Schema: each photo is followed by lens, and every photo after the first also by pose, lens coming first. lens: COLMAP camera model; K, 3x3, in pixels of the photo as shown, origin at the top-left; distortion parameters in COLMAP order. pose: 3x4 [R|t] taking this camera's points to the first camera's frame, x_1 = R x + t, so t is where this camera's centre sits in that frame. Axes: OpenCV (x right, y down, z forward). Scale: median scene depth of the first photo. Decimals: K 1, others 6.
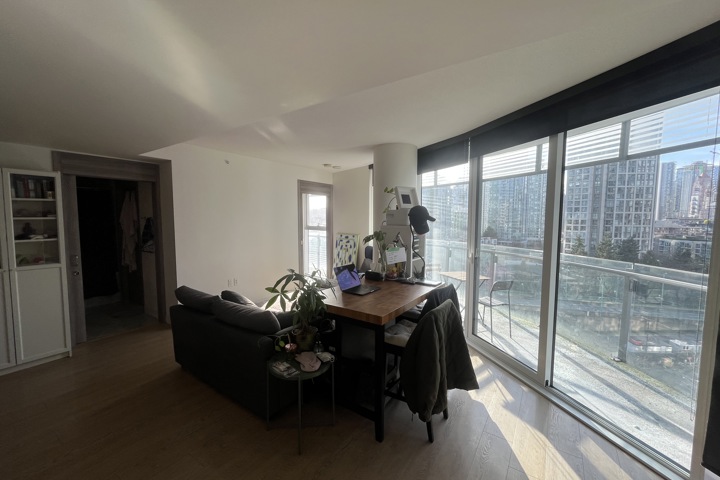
lens RADIAL K [[282.9, 0, 360.2], [0, 282.9, 236.3], [0, 0, 1]] dist [-0.000432, -0.000034]
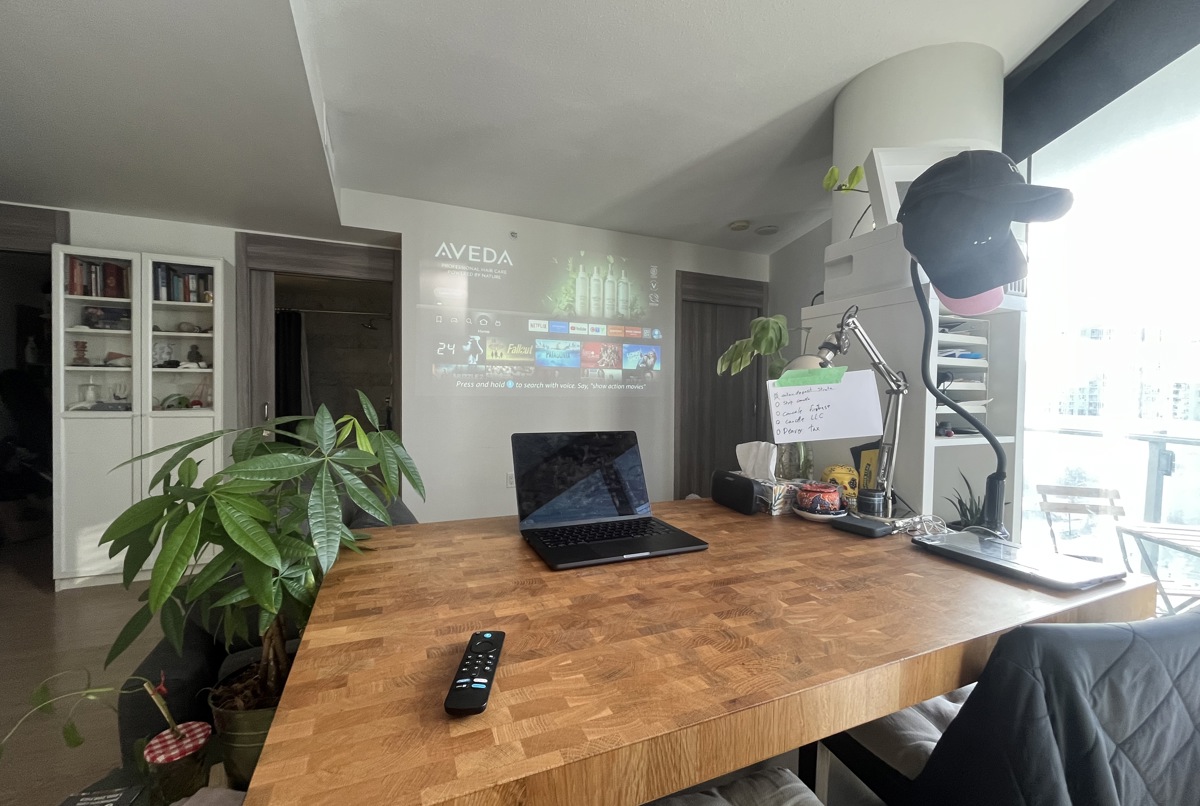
lens RADIAL K [[487.7, 0, 600.5], [0, 487.7, 401.0], [0, 0, 1]] dist [0.001215, 0.000193]
pose [[0.856182, 0.019301, -0.516314, 0.159956], [-0.049559, 0.997762, -0.044883, 0.082830], [0.514293, 0.064016, 0.855222, 0.551245]]
